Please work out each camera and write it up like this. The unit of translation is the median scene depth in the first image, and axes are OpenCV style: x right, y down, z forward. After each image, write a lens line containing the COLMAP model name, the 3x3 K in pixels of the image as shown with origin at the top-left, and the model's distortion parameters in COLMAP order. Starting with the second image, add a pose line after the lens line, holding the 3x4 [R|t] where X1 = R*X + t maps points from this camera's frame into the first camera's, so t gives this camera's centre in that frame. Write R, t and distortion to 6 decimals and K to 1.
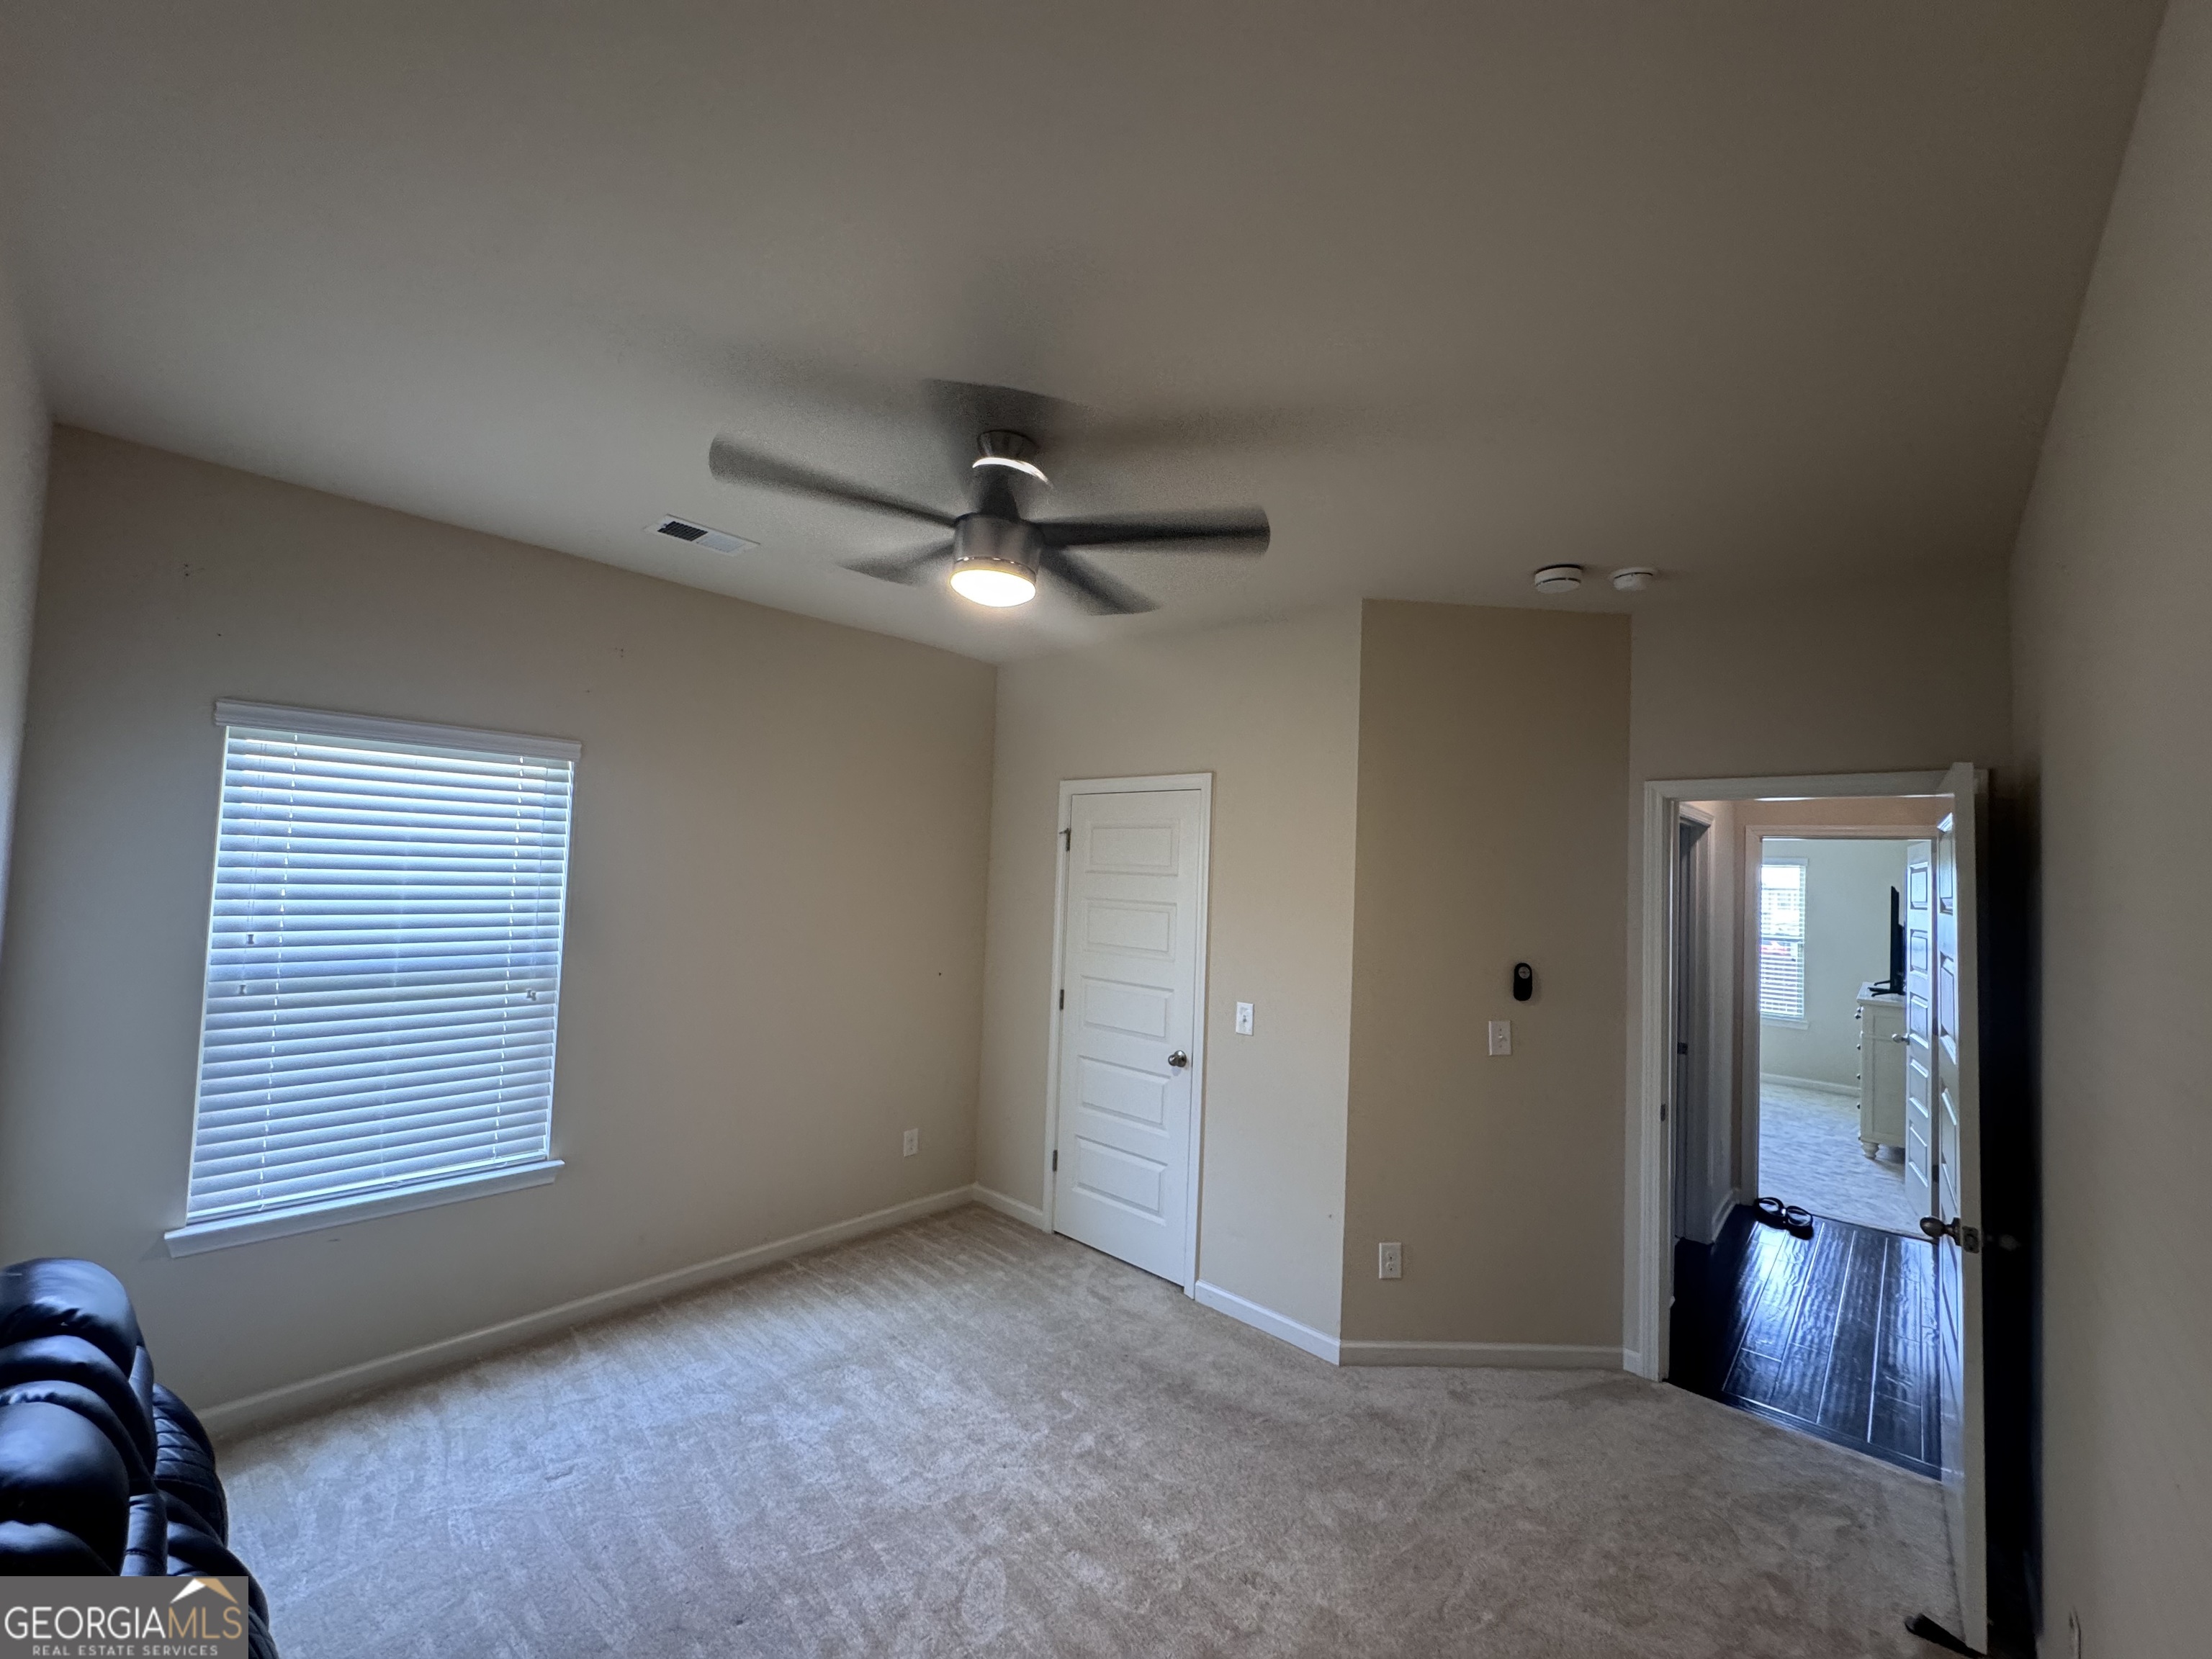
lens RADIAL K [[884.8, 0, 1106.0], [0, 884.8, 829.5], [0, 0, 1]] dist [-0.001562, -0.000015]
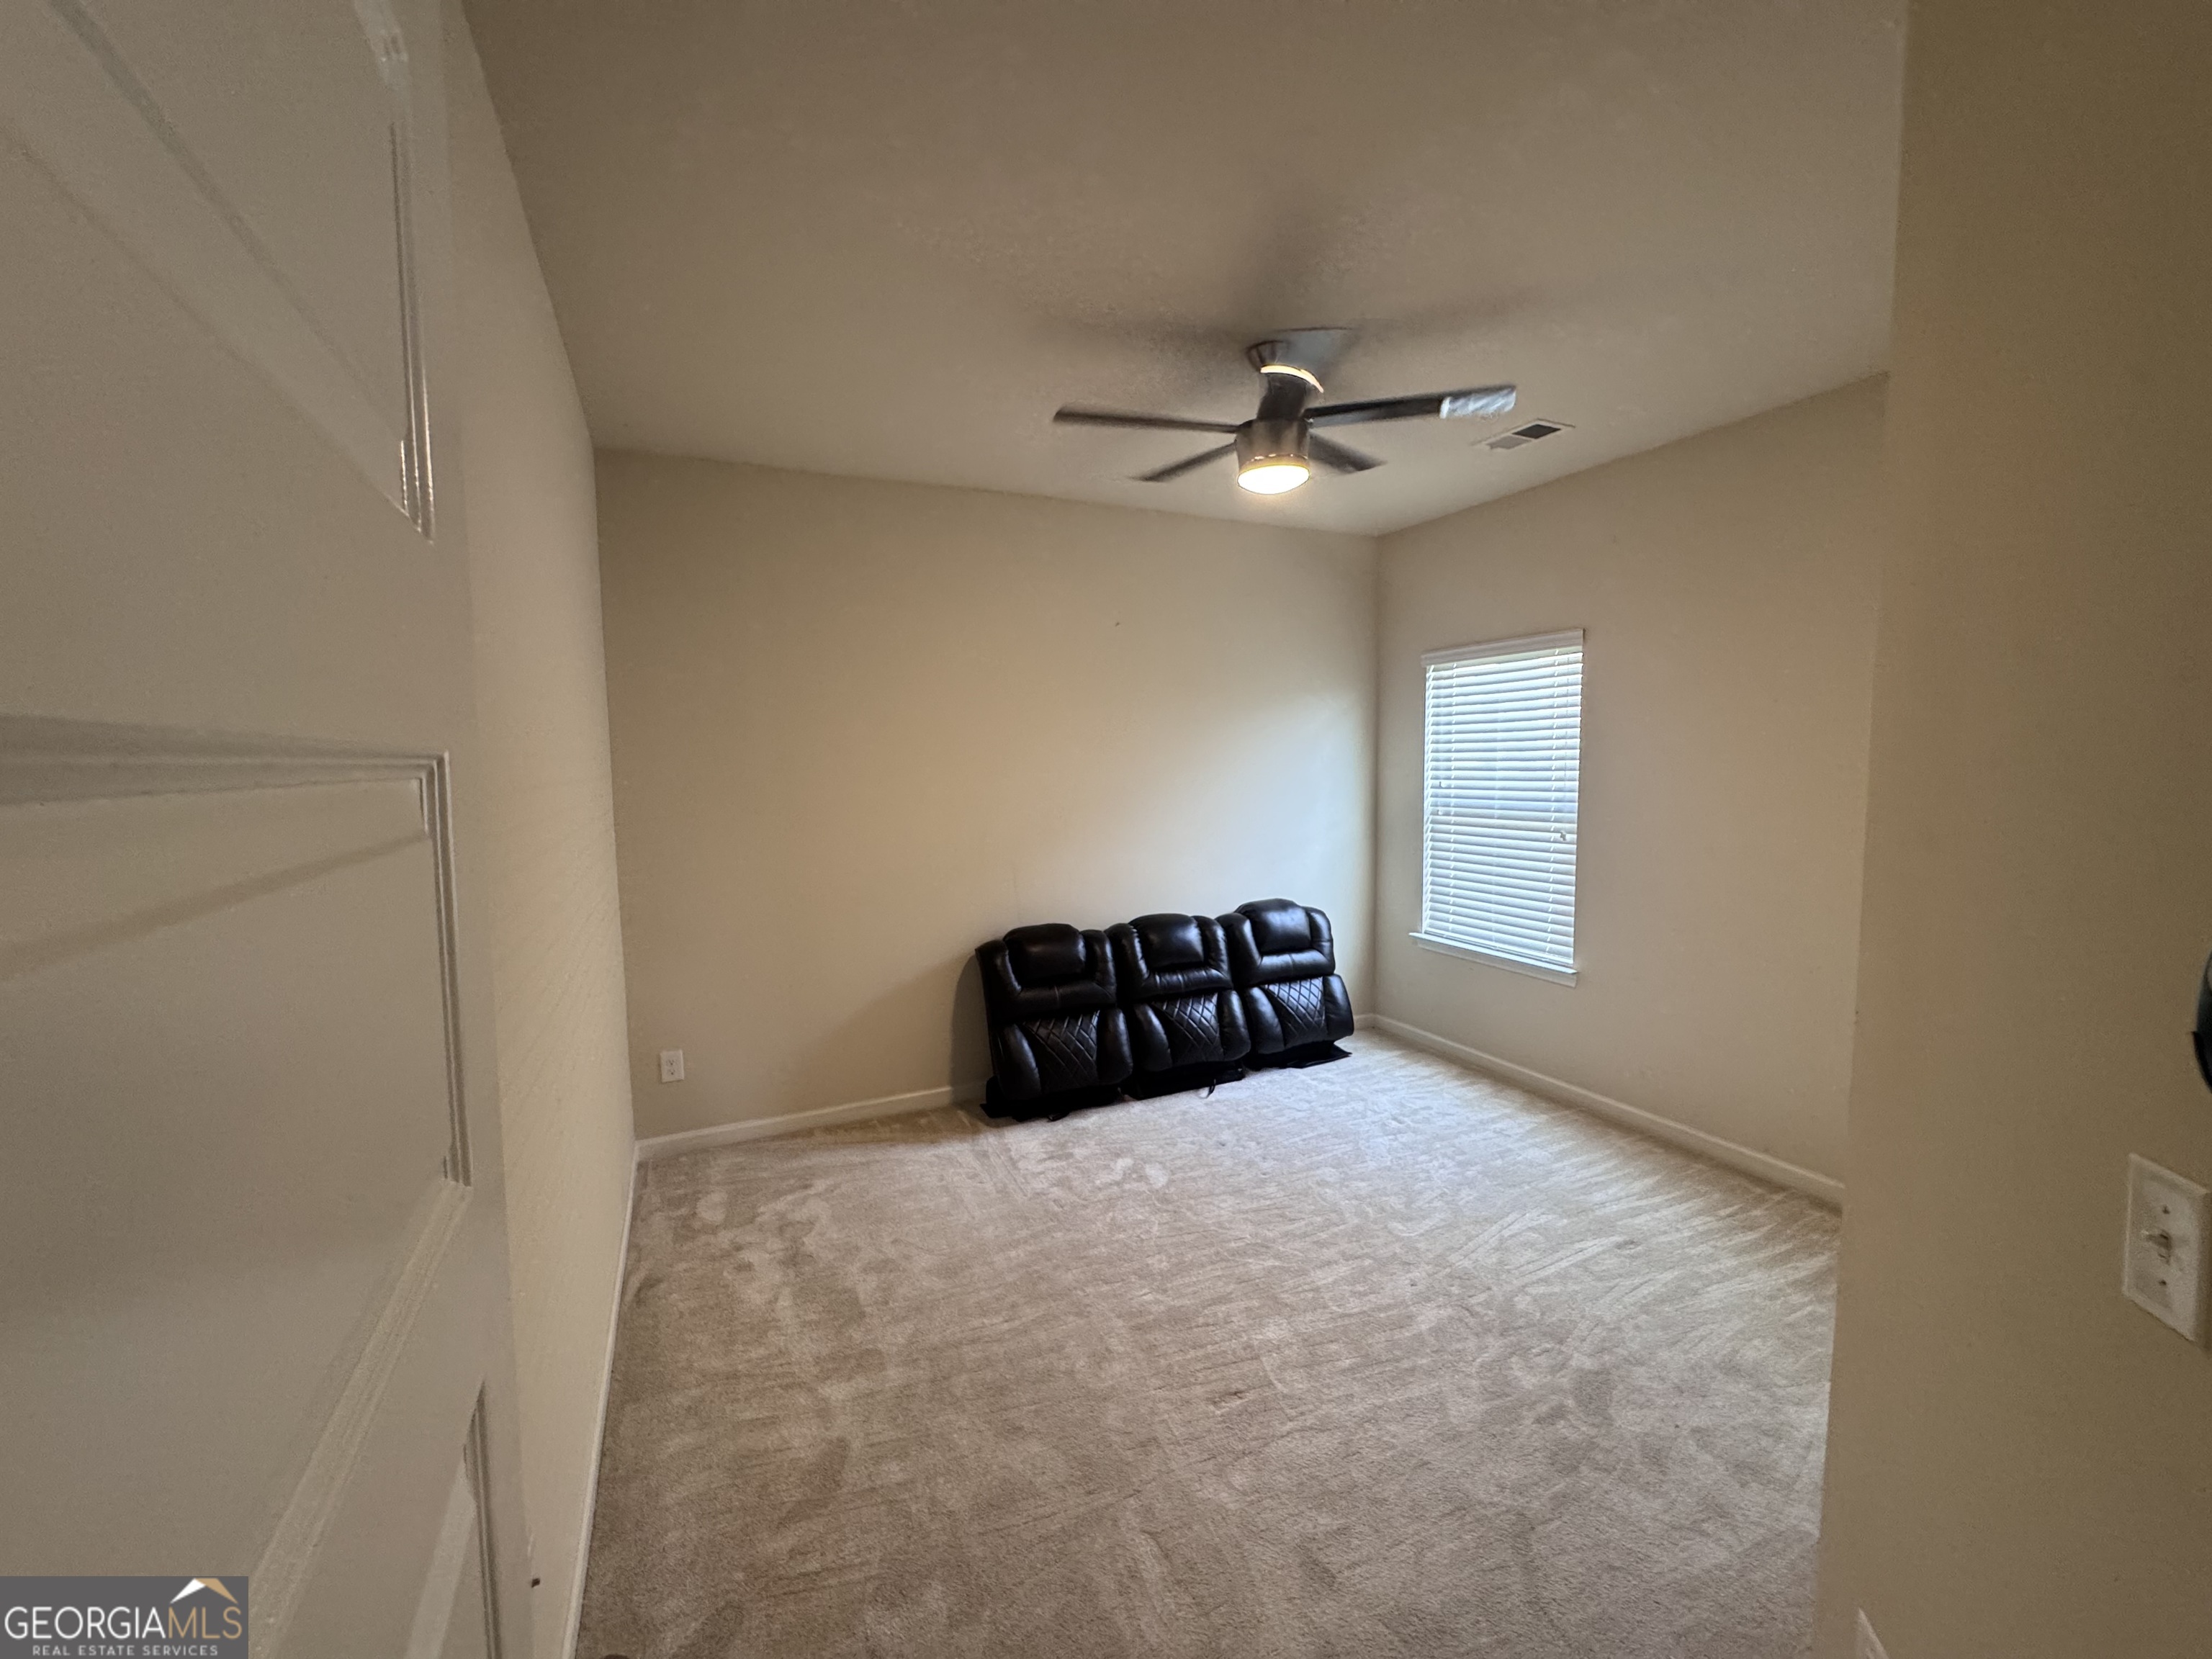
lens RADIAL K [[884.8, 0, 1106.0], [0, 884.8, 829.5], [0, 0, 1]] dist [-0.001562, -0.000015]
pose [[-0.382301, 0.044775, -0.922952, 0.856857], [0.046416, 0.998495, 0.029213, 0.120916], [0.922871, -0.031672, -0.383804, 0.971050]]
